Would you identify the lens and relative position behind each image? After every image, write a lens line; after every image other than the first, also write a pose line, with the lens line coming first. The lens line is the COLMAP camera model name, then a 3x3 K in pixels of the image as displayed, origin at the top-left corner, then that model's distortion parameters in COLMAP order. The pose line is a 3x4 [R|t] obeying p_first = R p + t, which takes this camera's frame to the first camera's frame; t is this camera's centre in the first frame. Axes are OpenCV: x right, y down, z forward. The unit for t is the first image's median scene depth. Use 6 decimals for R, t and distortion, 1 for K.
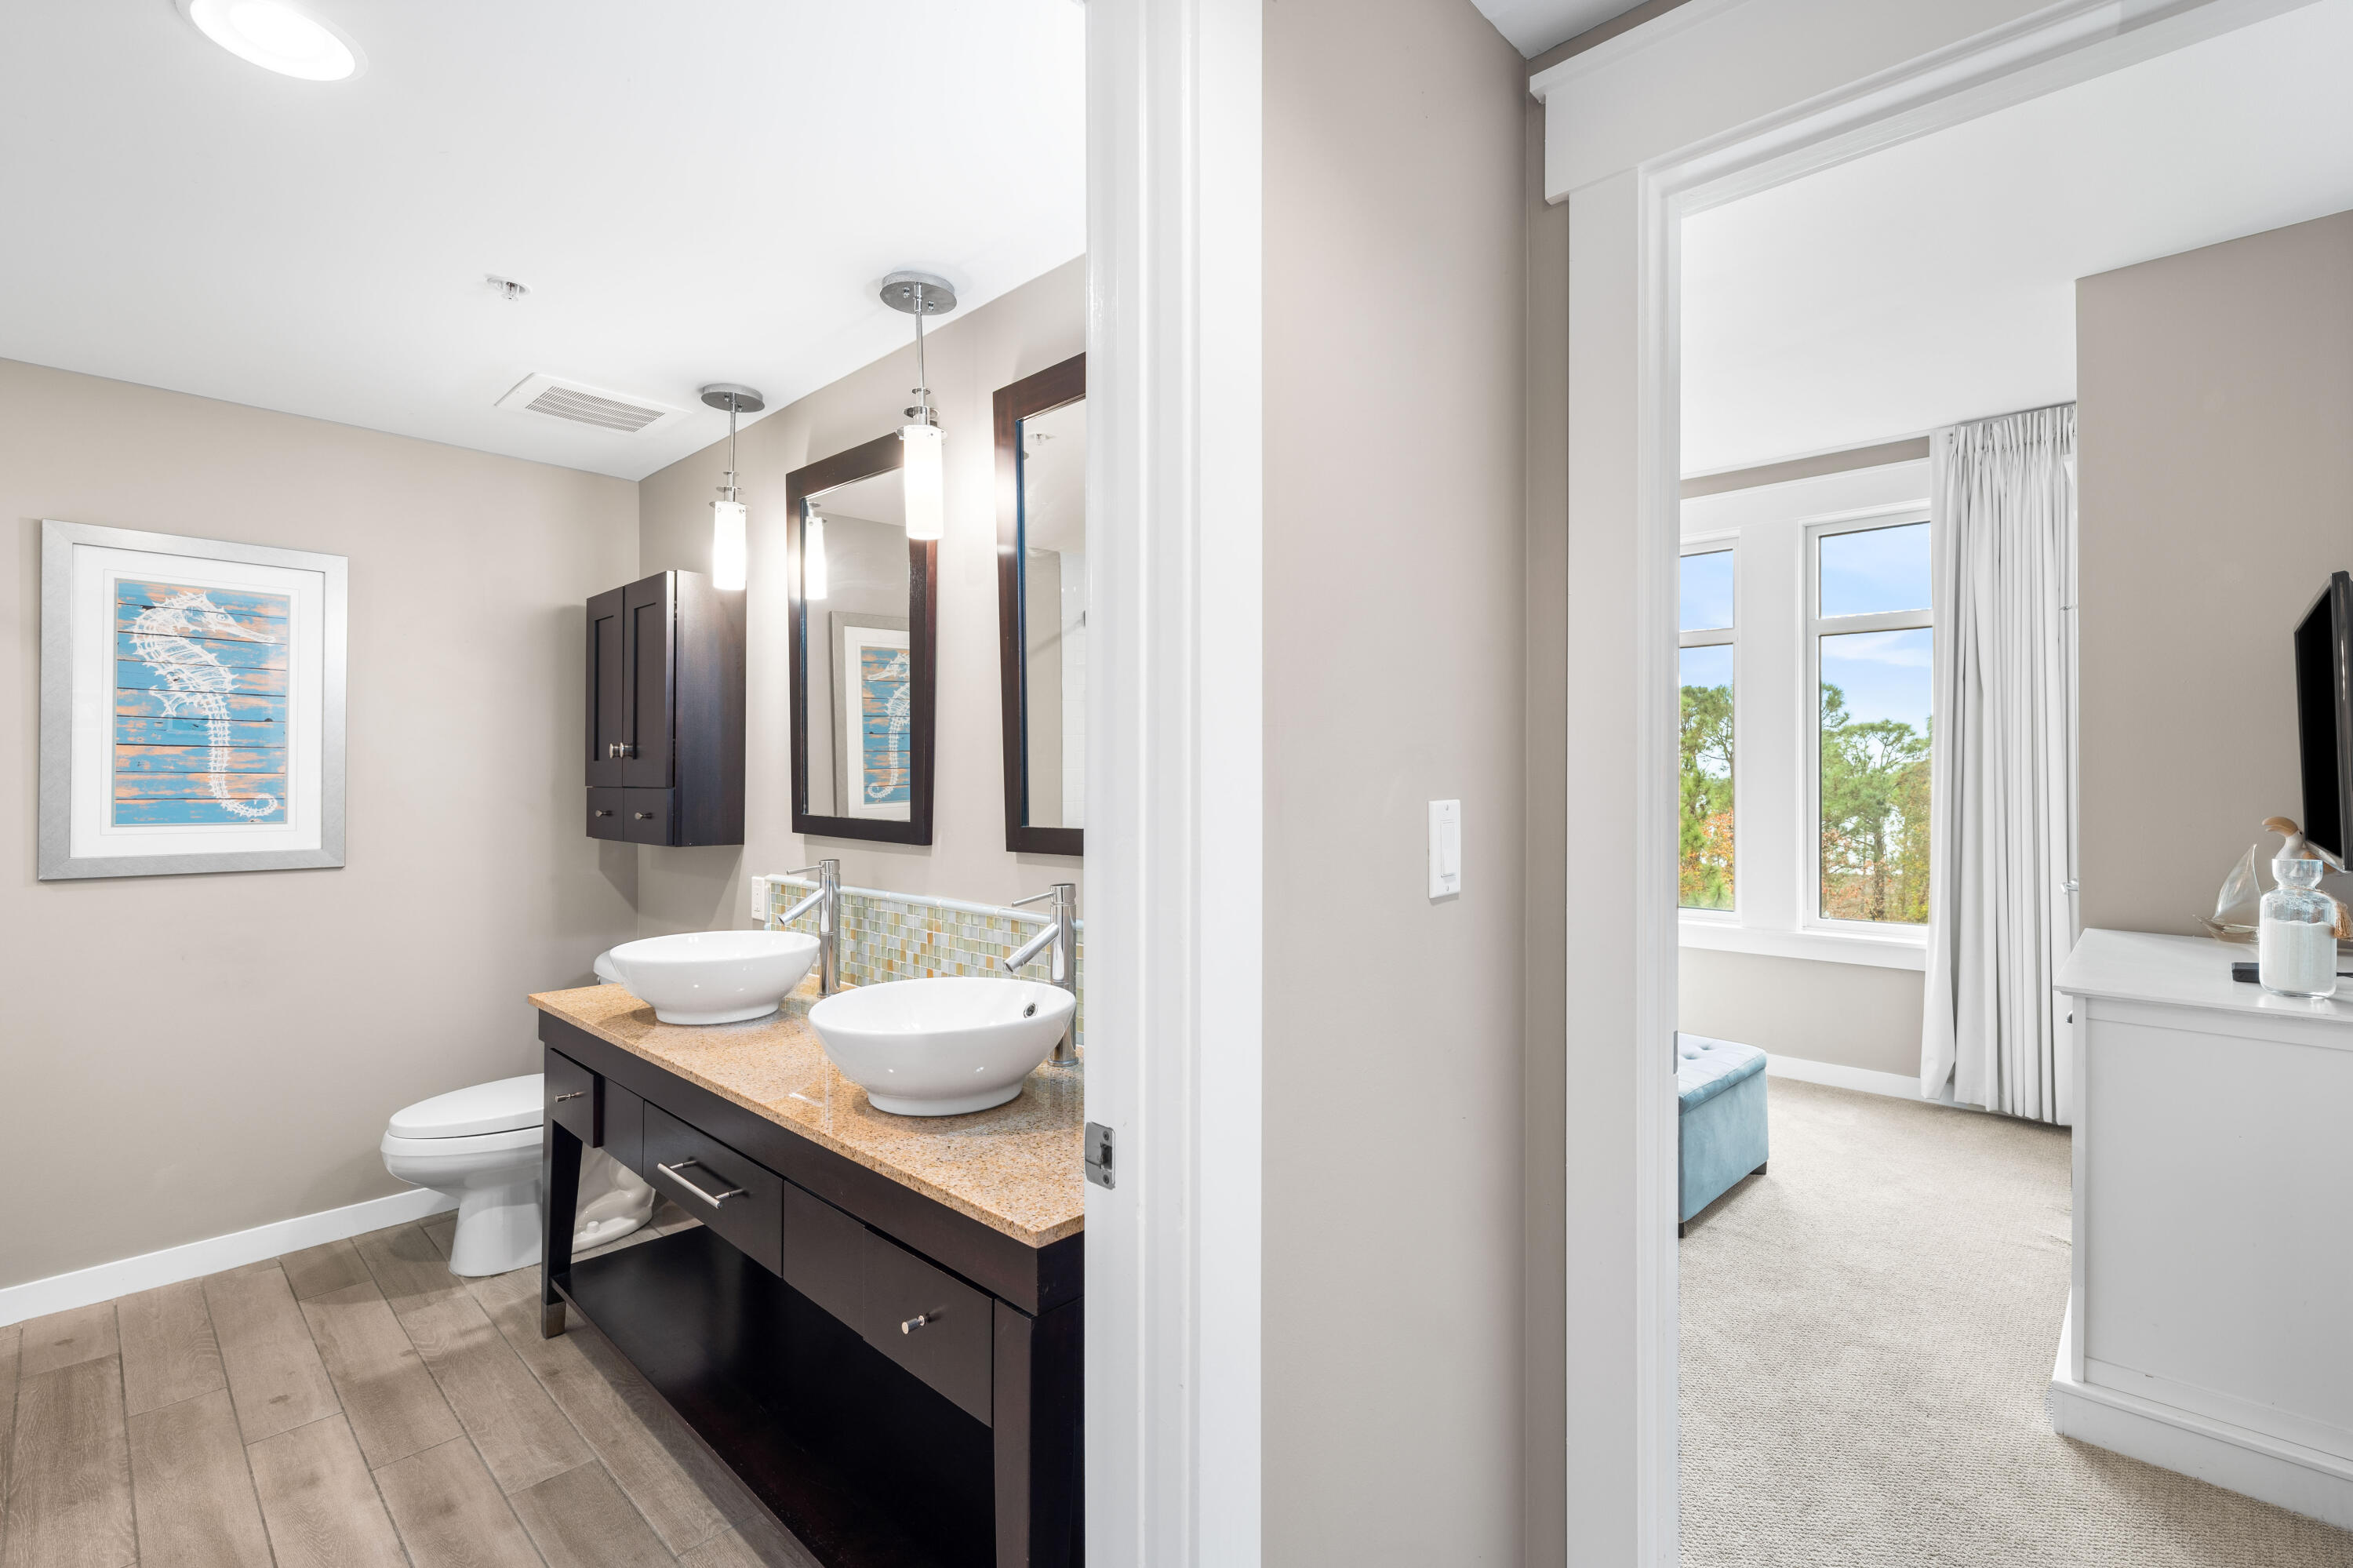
lens RADIAL K [[1060.4, 0, 1162.2], [0, 1060.4, 775.3], [0, 0, 1]] dist [0.000607, -0.000246]
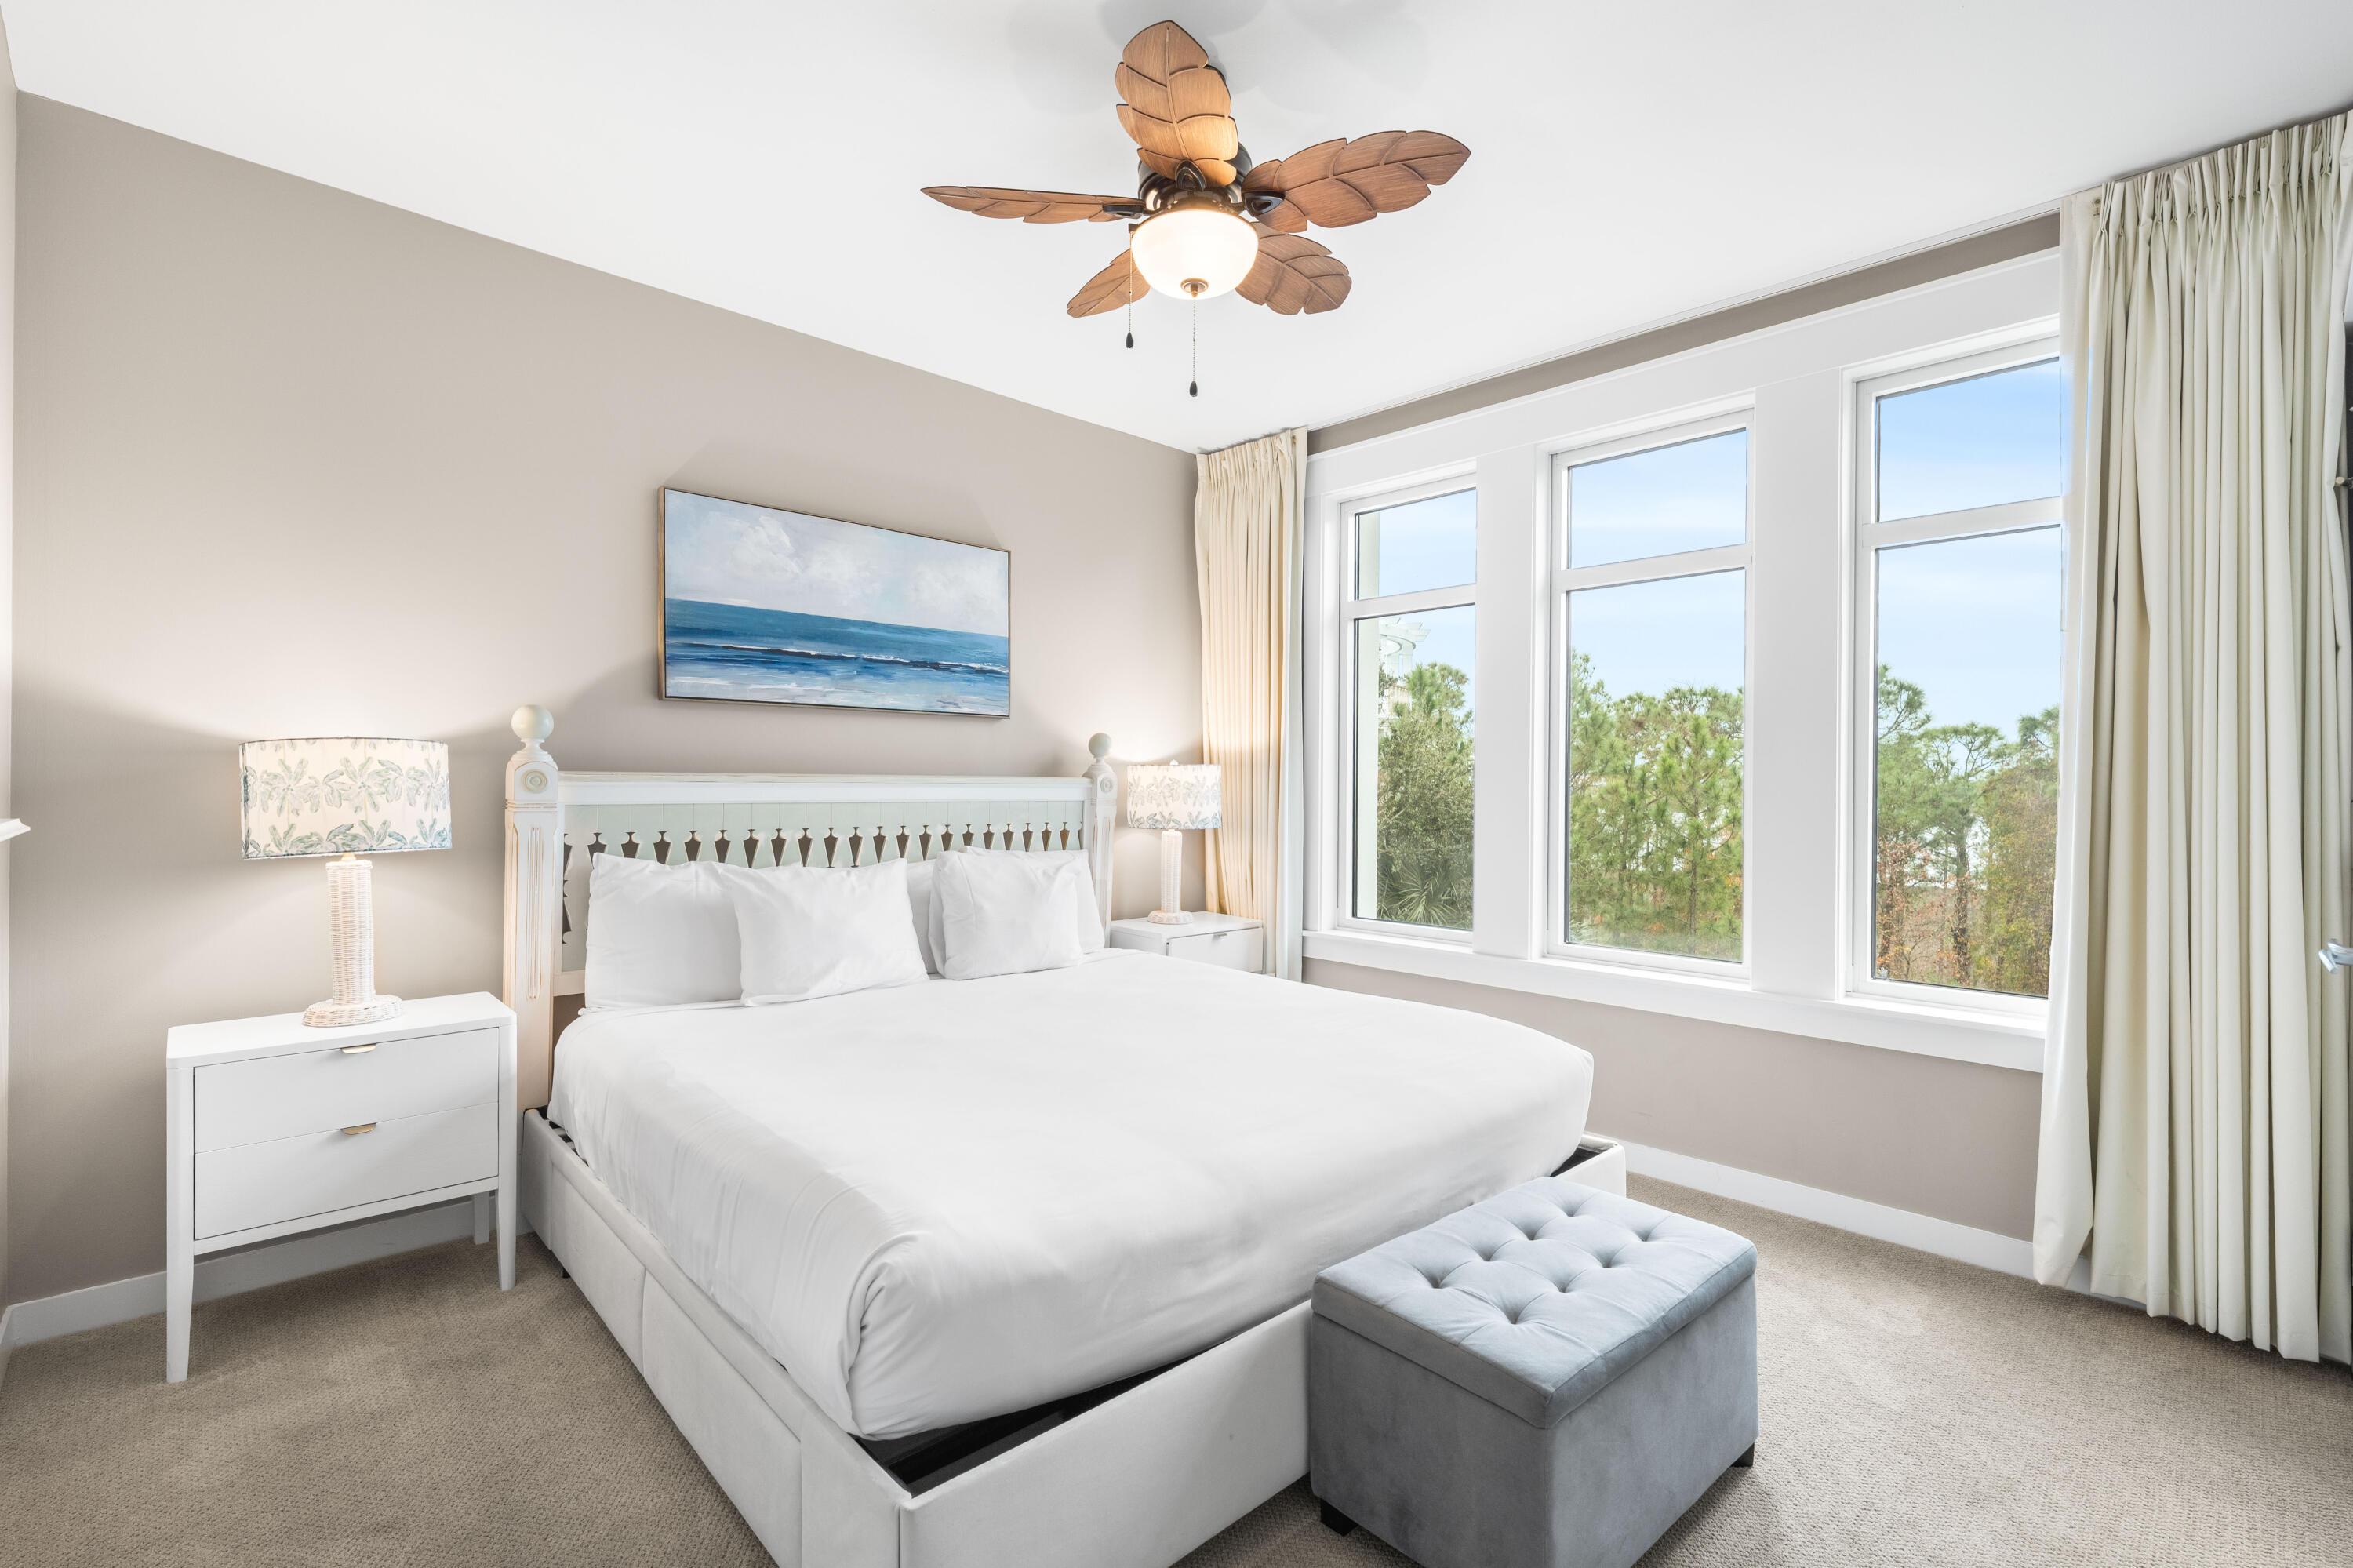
lens RADIAL K [[1020.6, 0, 1195.1], [0, 1020.6, 790.0], [0, 0, 1]] dist [-0.001245, 0.000498]
pose [[0.998724, 0.005991, -0.050138, 0.061678], [-0.005613, 0.999955, 0.007679, 0.004052], [0.050182, -0.007388, 0.998713, 0.092709]]
